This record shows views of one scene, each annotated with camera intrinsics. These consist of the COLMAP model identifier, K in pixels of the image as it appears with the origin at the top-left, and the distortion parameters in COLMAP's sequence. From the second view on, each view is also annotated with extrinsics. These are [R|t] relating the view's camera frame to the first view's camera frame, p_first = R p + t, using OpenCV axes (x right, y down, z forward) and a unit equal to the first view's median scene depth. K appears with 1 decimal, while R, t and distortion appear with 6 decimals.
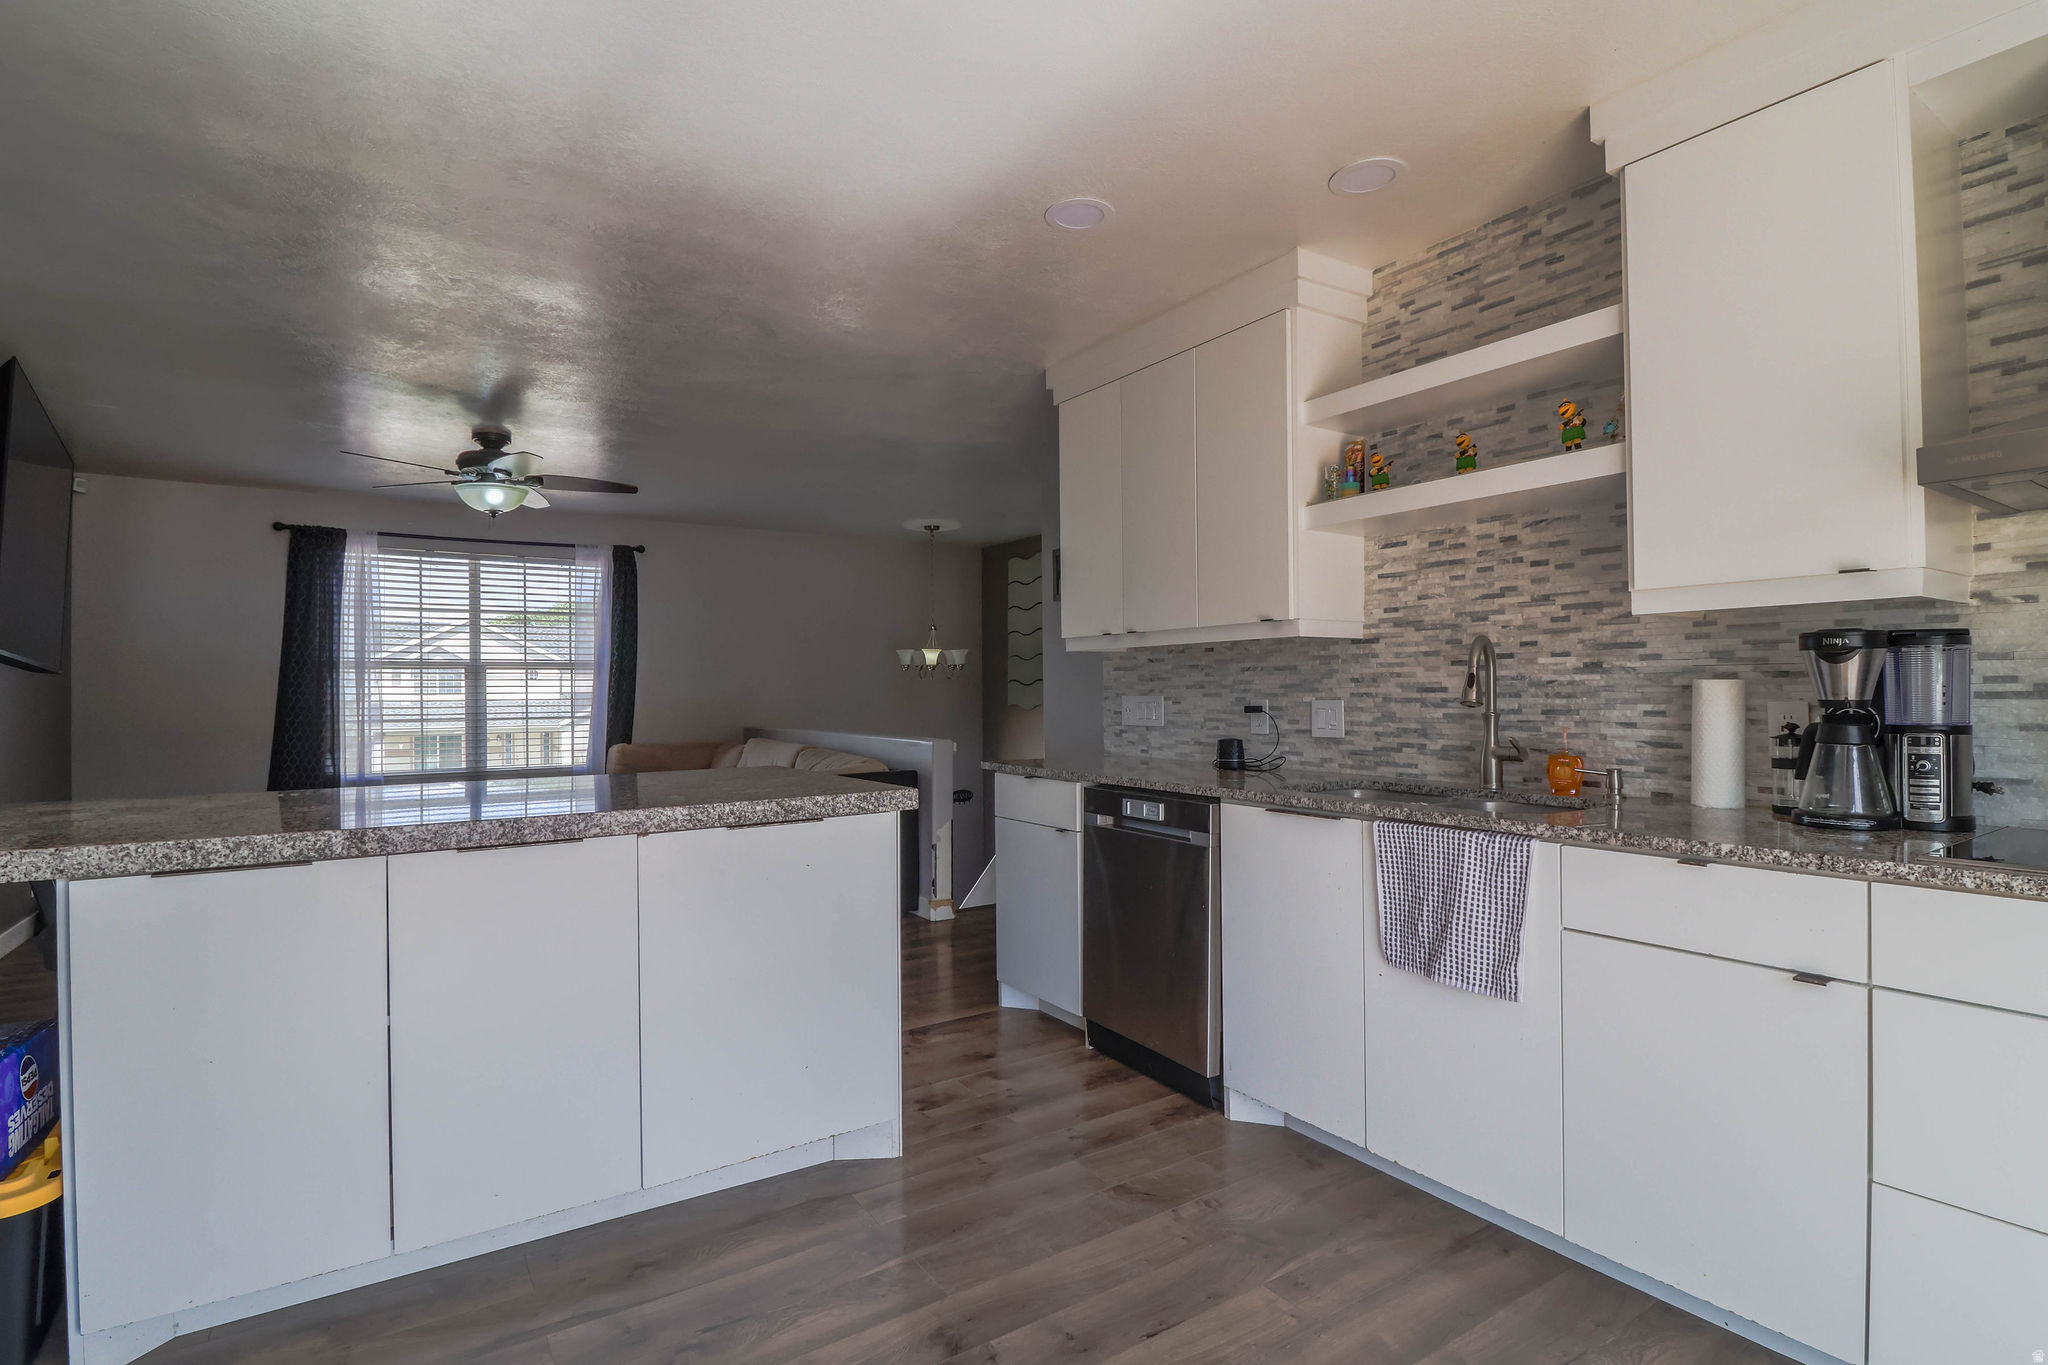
lens RADIAL K [[994.1, 0, 1024.0], [0, 994.1, 682.5], [0, 0, 1]] dist [-0.005063, -0.001720]
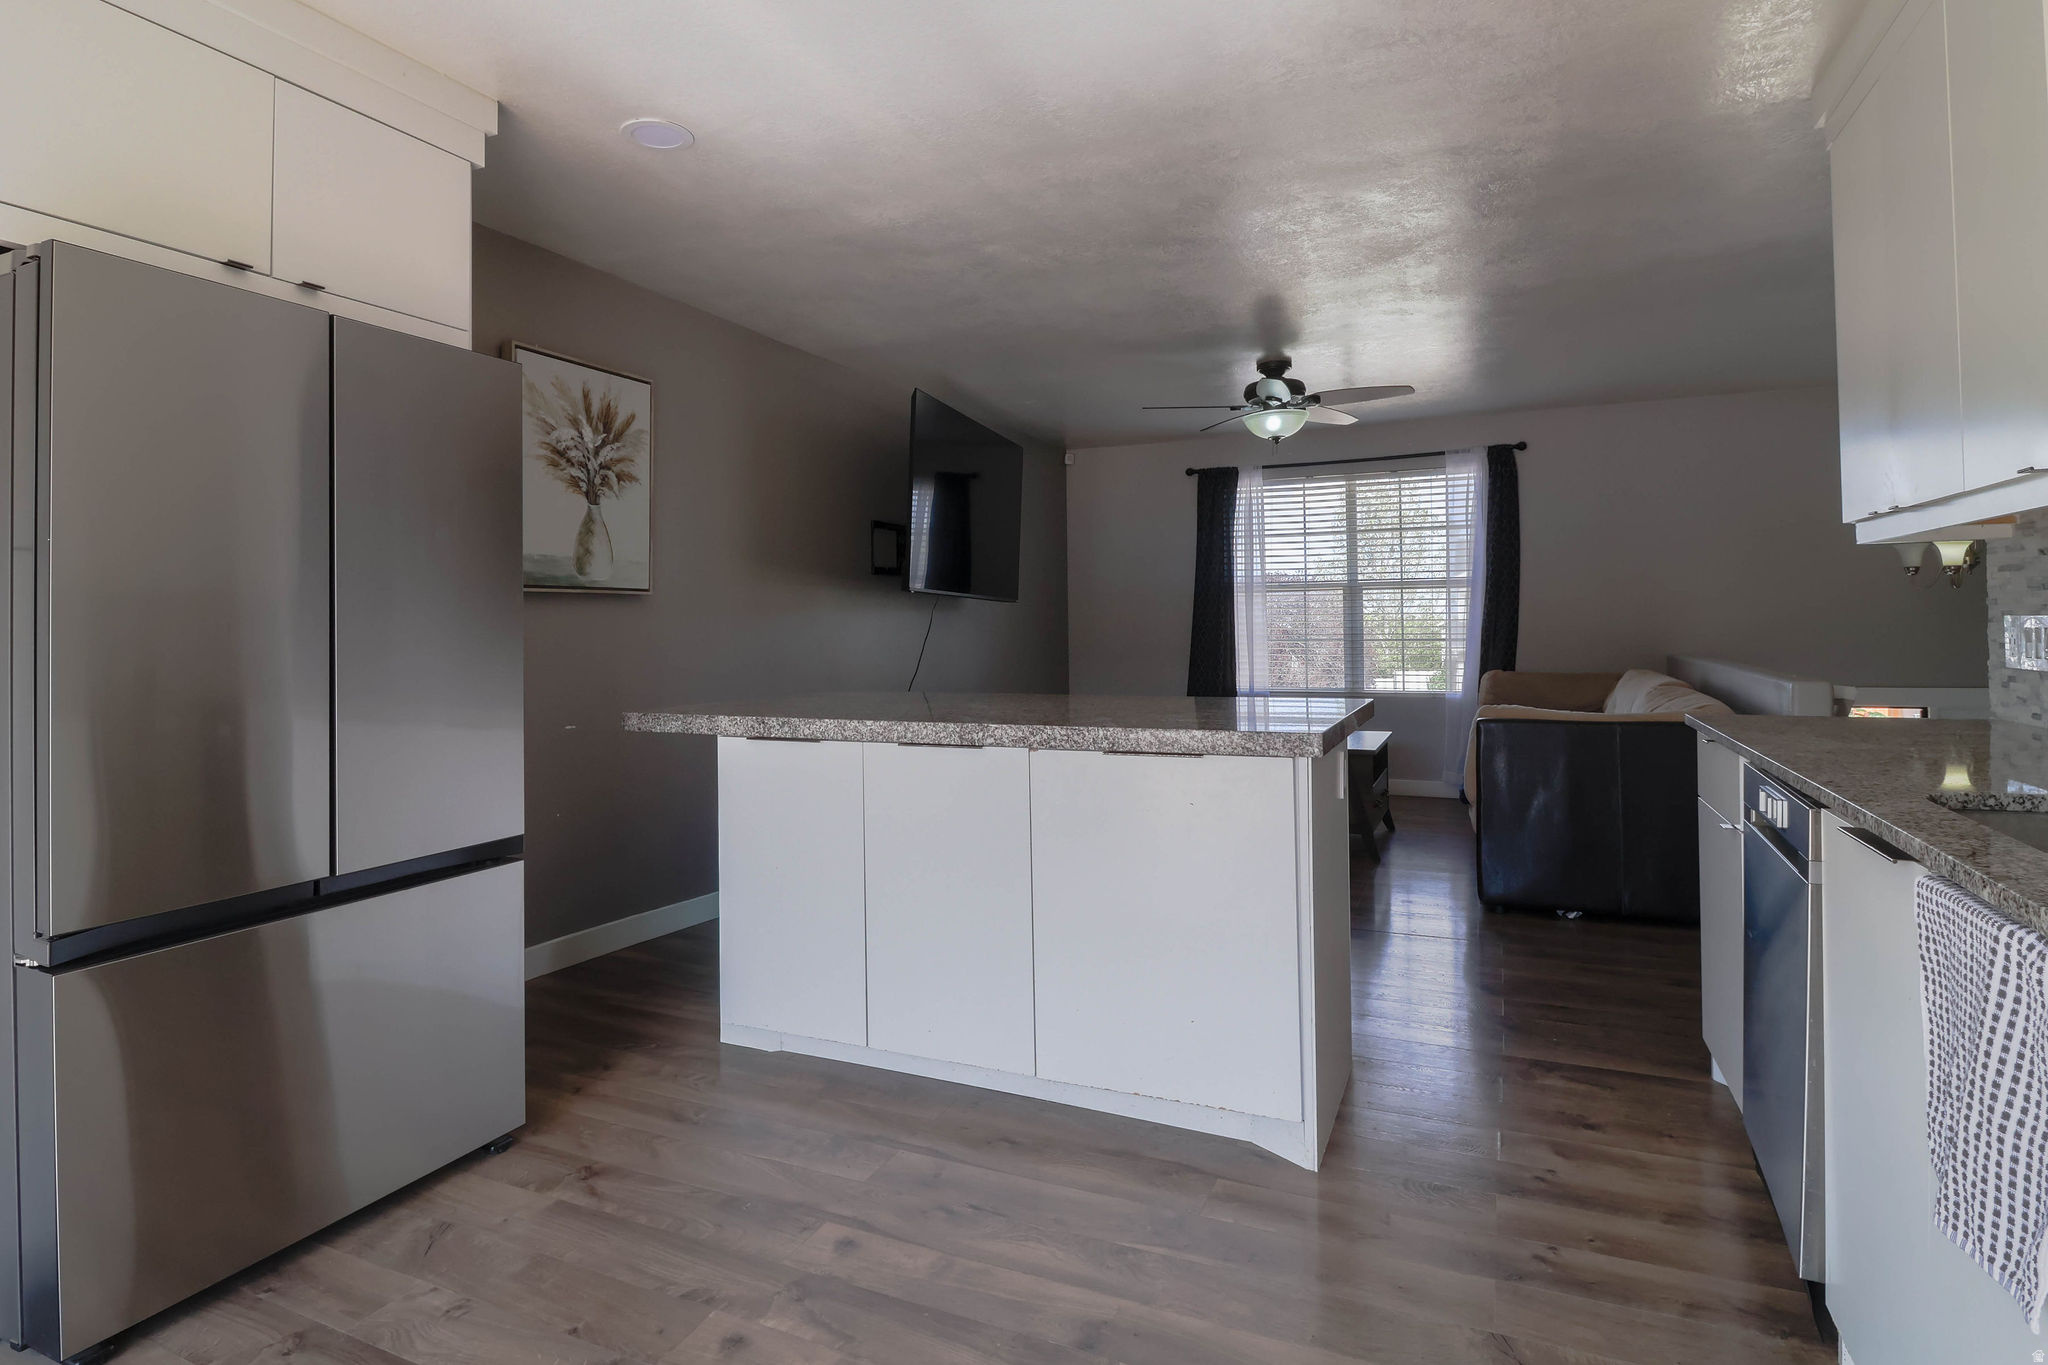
lens RADIAL K [[1094.6, 0, 976.9], [0, 1094.6, 608.5], [0, 0, 1]] dist [-0.001040, -0.001371]
pose [[0.518303, -0.009528, -0.855144, 0.441144], [0.016727, 0.999860, -0.001002, 0.000020], [0.855033, -0.013785, 0.518390, 0.242779]]
